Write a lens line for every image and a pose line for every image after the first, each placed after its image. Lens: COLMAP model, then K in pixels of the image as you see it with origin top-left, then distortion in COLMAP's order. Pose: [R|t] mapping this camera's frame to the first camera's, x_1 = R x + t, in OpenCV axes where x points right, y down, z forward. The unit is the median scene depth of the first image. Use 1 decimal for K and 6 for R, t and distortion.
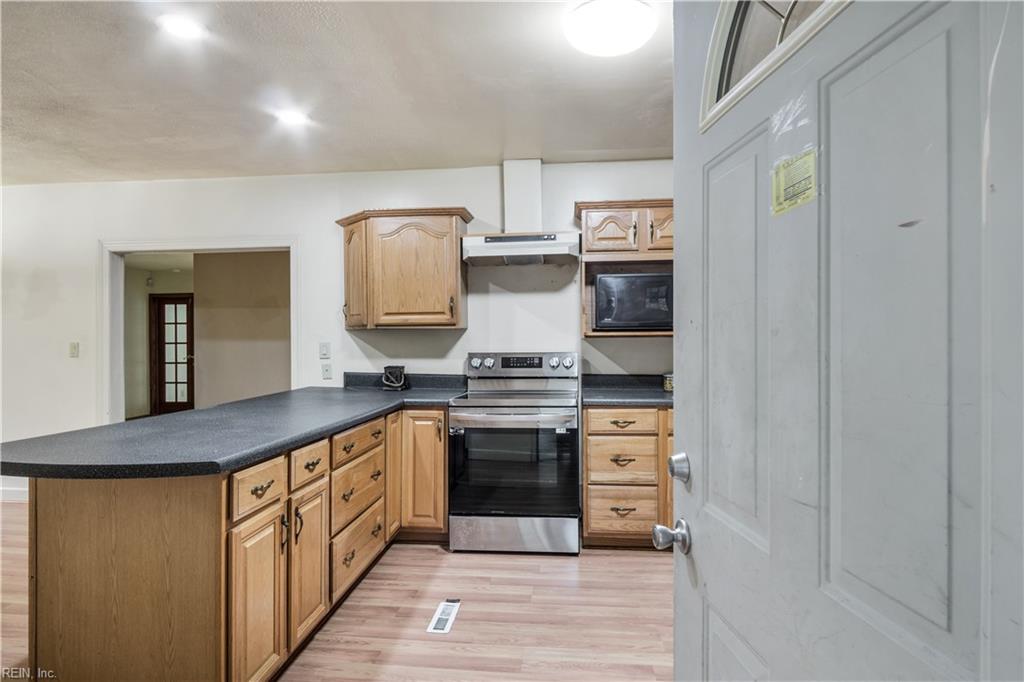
lens RADIAL K [[561.7, 0, 508.6], [0, 561.7, 344.4], [0, 0, 1]] dist [-0.007964, -0.001476]
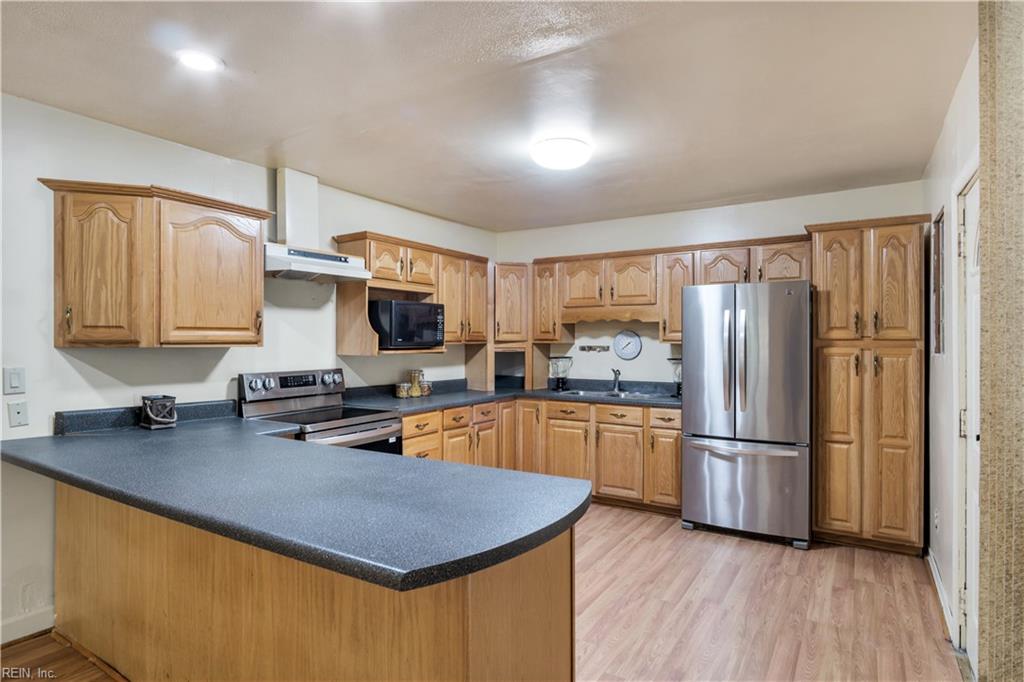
lens RADIAL K [[561.7, 0, 507.2], [0, 561.7, 340.5], [0, 0, 1]] dist [-0.007964, -0.001476]
pose [[0.443310, 0.005308, 0.896353, -0.685161], [0.000226, 0.999982, -0.006033, -0.032021], [-0.896368, 0.002877, 0.443300, 0.251589]]
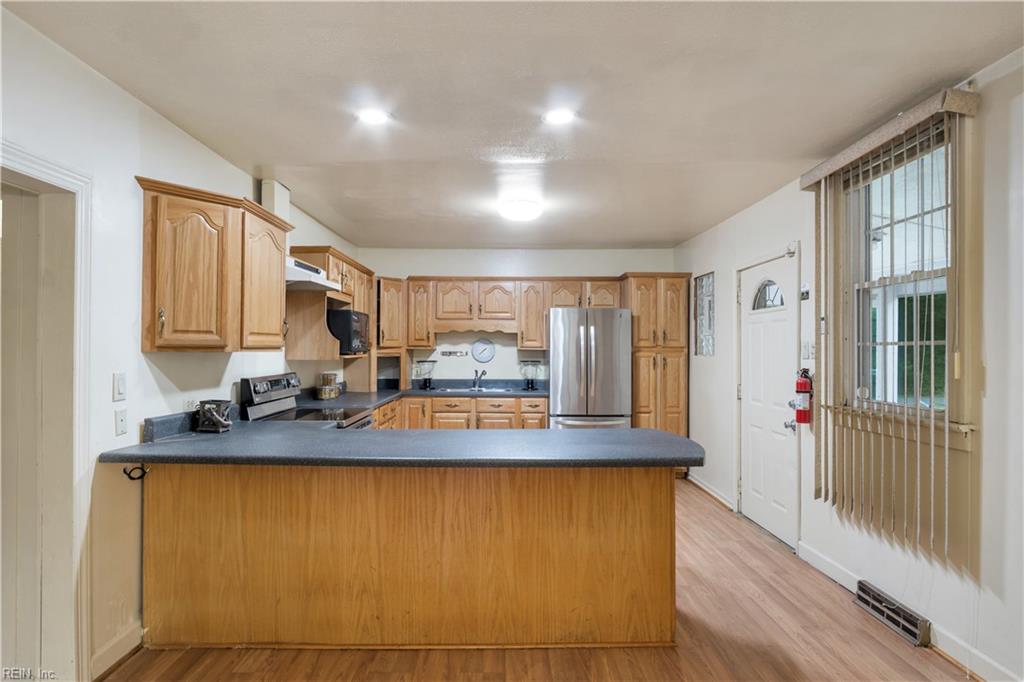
lens RADIAL K [[561.7, 0, 507.8], [0, 561.7, 344.0], [0, 0, 1]] dist [-0.007964, -0.001476]
pose [[-0.114650, 0.011527, 0.993339, -1.030236], [-0.000678, 0.999932, -0.011682, -0.029718], [-0.993406, -0.002012, -0.114634, 0.707364]]
